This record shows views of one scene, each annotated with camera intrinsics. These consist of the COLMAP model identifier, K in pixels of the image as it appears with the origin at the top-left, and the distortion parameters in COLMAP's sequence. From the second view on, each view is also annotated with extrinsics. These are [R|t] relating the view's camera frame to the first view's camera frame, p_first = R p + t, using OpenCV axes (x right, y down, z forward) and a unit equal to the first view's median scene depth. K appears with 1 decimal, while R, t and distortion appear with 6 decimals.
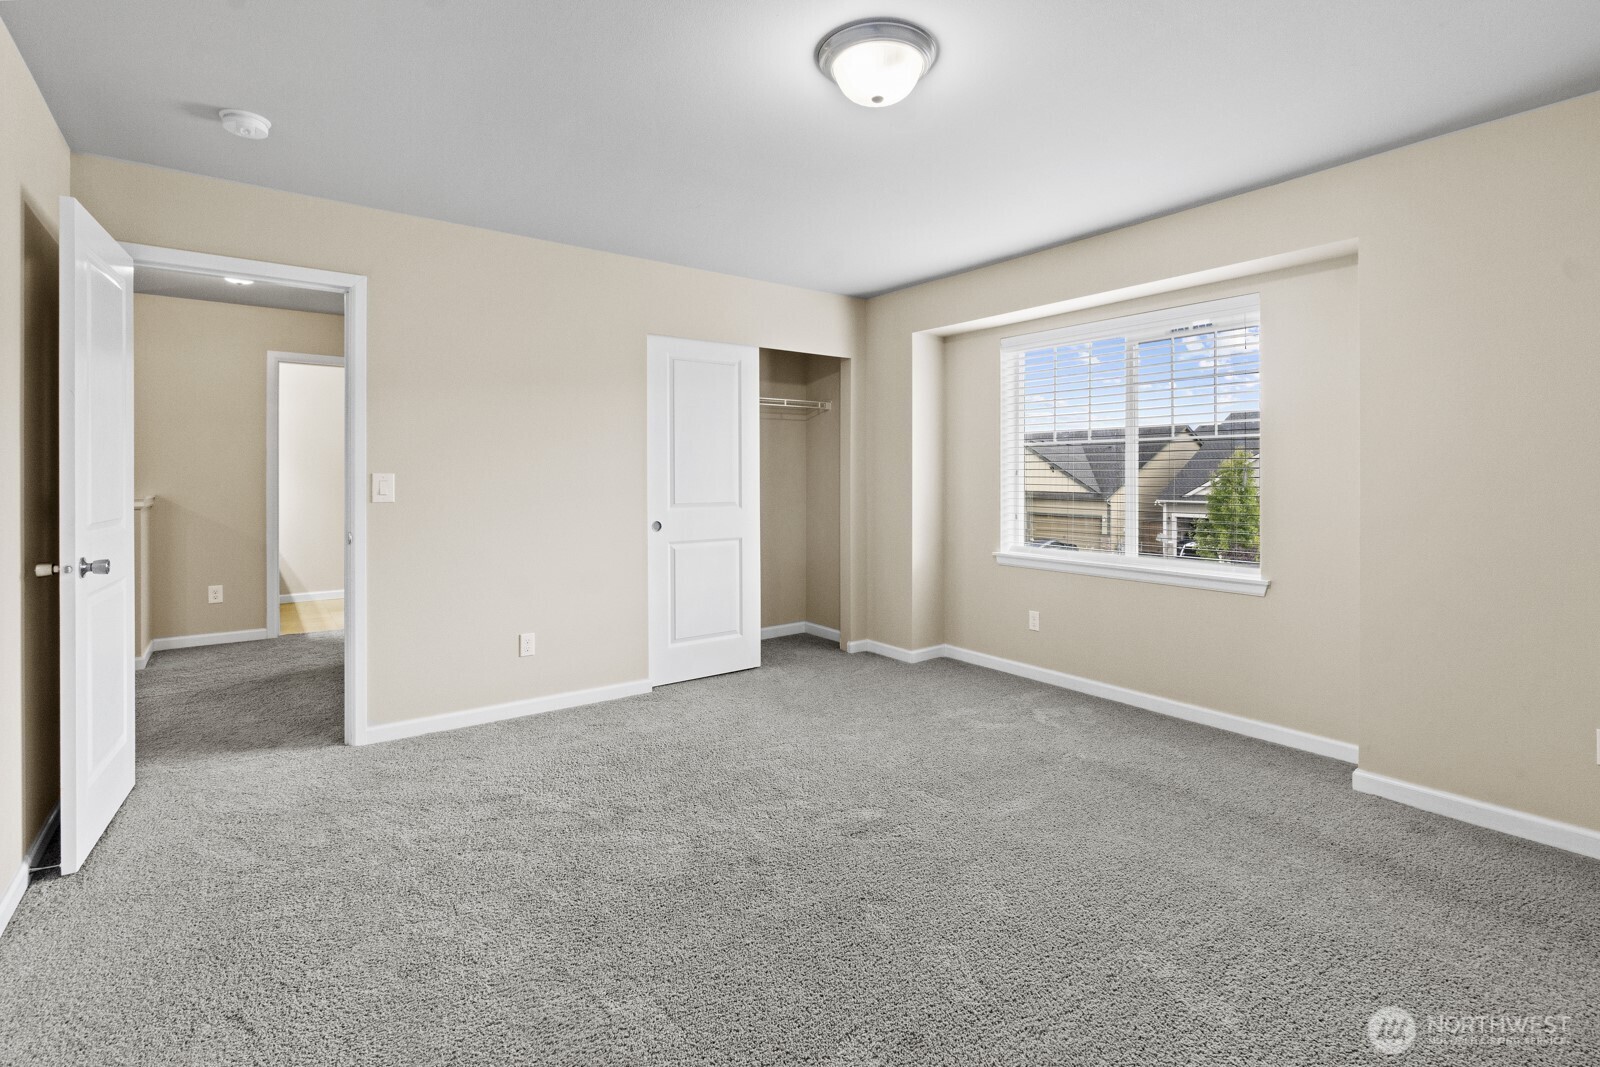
lens RADIAL K [[723.2, 0, 801.6], [0, 723.2, 476.0], [0, 0, 1]] dist [-0.002636, -0.000348]
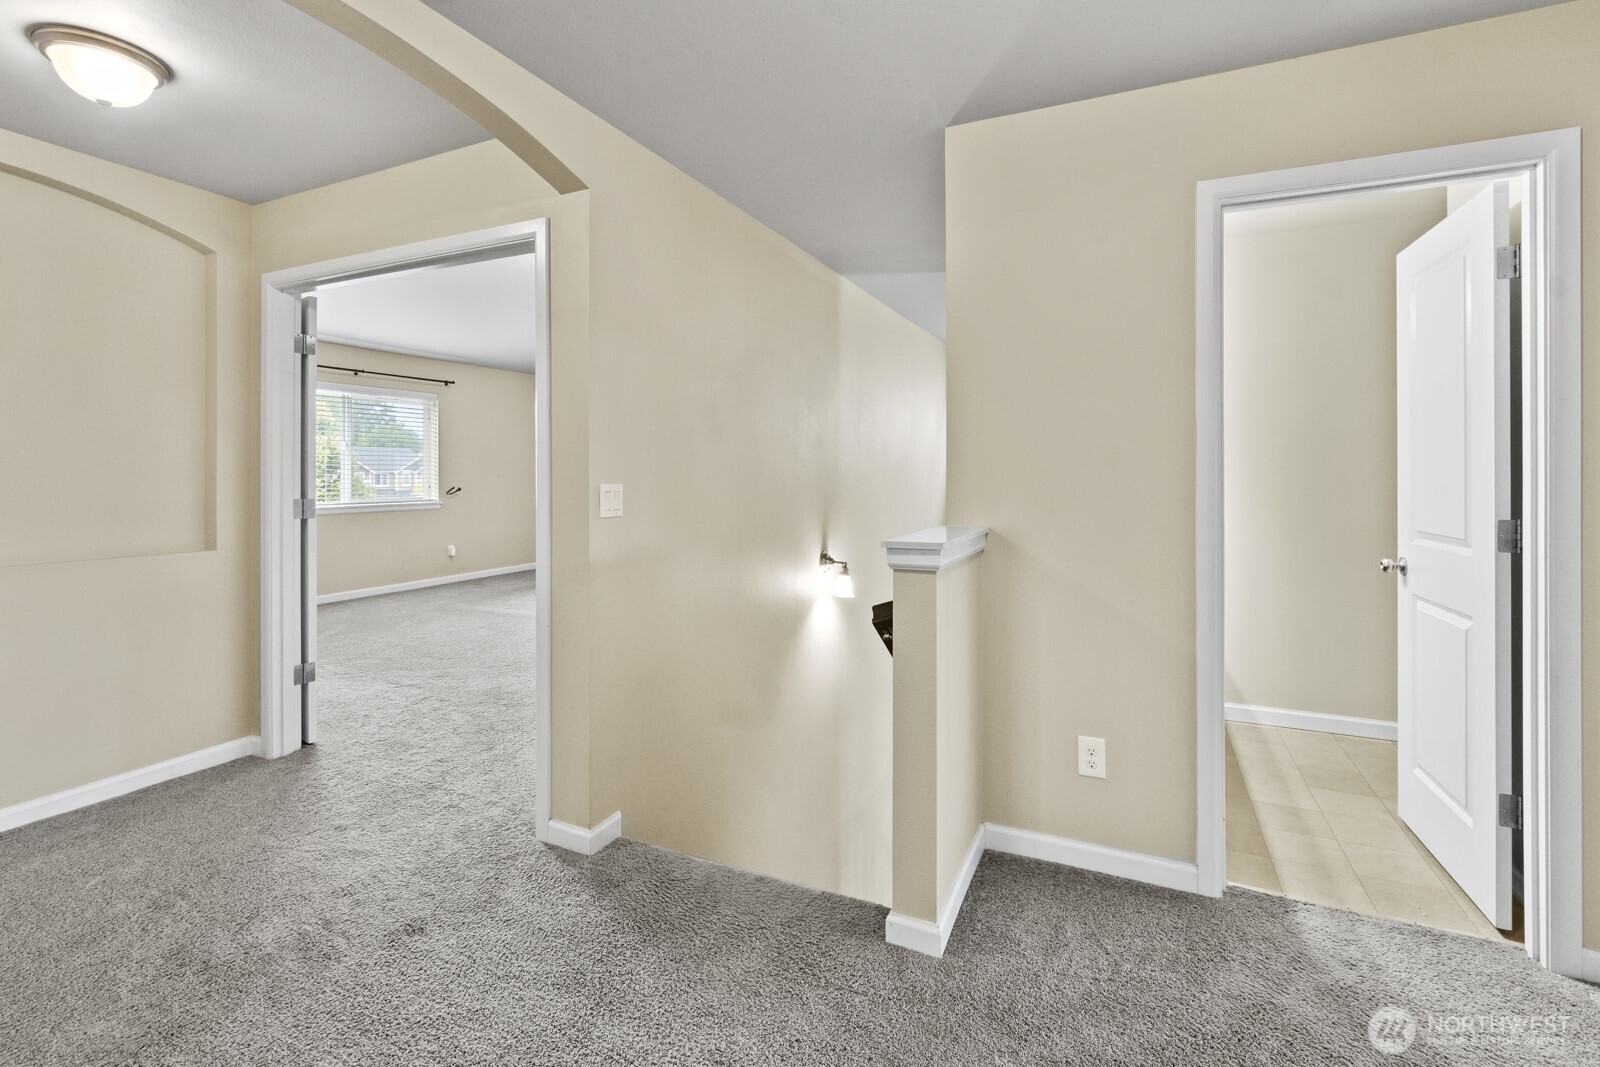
lens RADIAL K [[723.2, 0, 801.6], [0, 723.2, 476.0], [0, 0, 1]] dist [-0.002636, -0.000348]
pose [[0.462274, -0.004191, -0.886727, -0.327637], [-0.000816, 0.999986, -0.005152, -0.003894], [0.886737, 0.003106, 0.462264, 0.416823]]
